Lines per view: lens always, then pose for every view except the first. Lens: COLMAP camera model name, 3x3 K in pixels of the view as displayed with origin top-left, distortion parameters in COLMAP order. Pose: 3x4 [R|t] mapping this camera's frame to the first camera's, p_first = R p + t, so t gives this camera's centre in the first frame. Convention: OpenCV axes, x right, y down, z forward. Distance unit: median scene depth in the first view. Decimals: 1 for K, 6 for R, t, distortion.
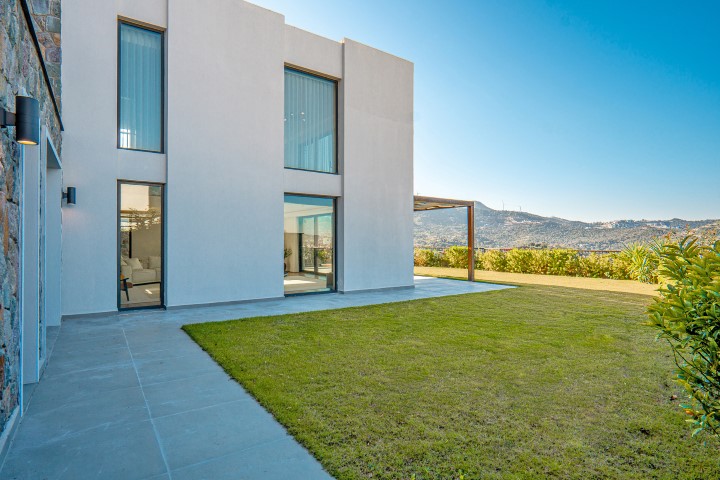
lens RADIAL K [[380.7, 0, 364.2], [0, 380.7, 238.9], [0, 0, 1]] dist [-0.024558, 0.002691]
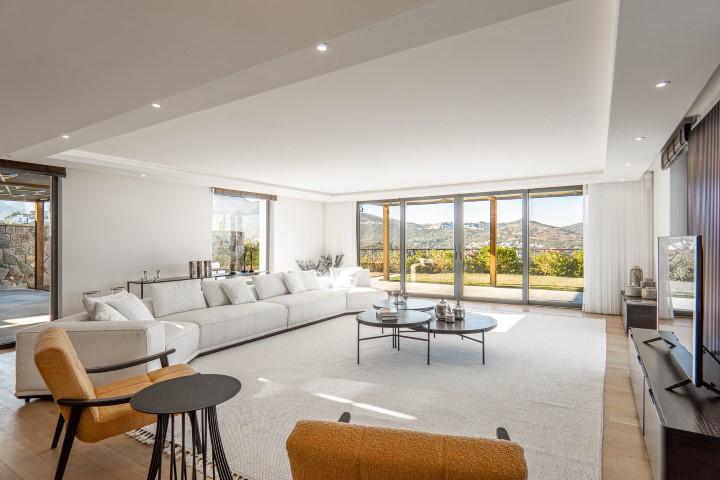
lens RADIAL K [[380.7, 0, 364.4], [0, 380.7, 241.3], [0, 0, 1]] dist [-0.024558, 0.002691]
pose [[0.924131, -0.006313, 0.382023, -0.352208], [0.003670, 0.999964, 0.007648, -0.000349], [-0.382057, -0.005666, 0.924121, 0.376045]]
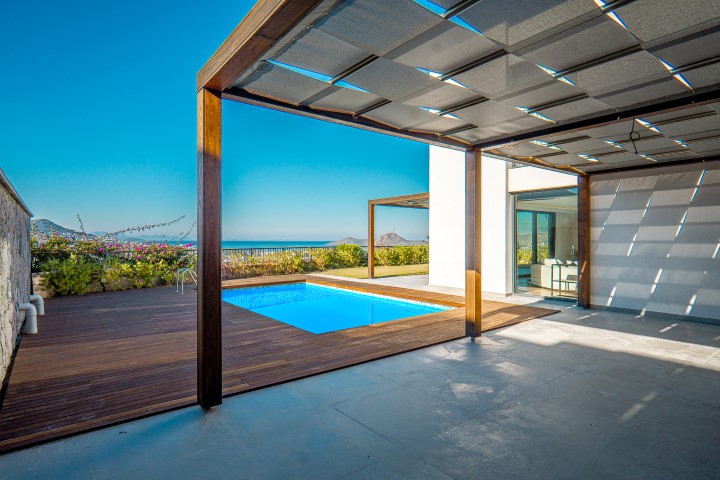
lens RADIAL K [[380.7, 0, 359.2], [0, 380.7, 241.0], [0, 0, 1]] dist [-0.024558, 0.002691]
pose [[-0.045322, 0.002350, 0.998970, -0.747654], [-0.005594, 0.999981, -0.002606, 0.013912], [-0.998957, -0.005707, -0.045308, 1.092856]]
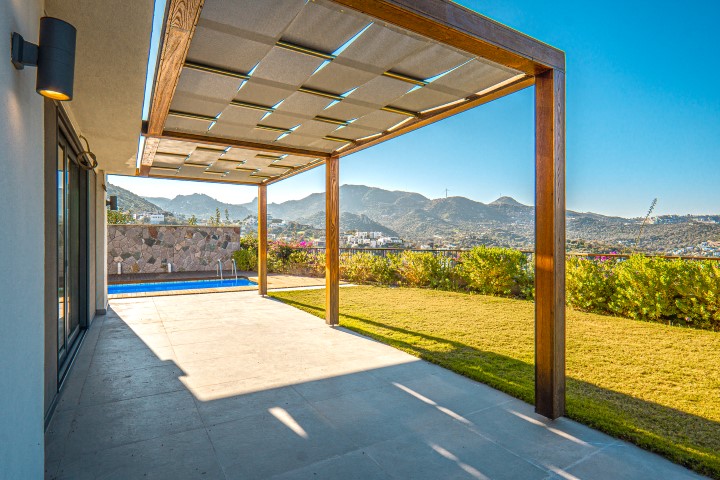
lens RADIAL K [[380.7, 0, 360.0], [0, 380.7, 240.4], [0, 0, 1]] dist [-0.024558, 0.002691]
pose [[0.996629, -0.003052, -0.081982, 0.134699], [0.003947, 0.999934, 0.010756, 0.004560], [0.081943, -0.011043, 0.996576, 0.550129]]
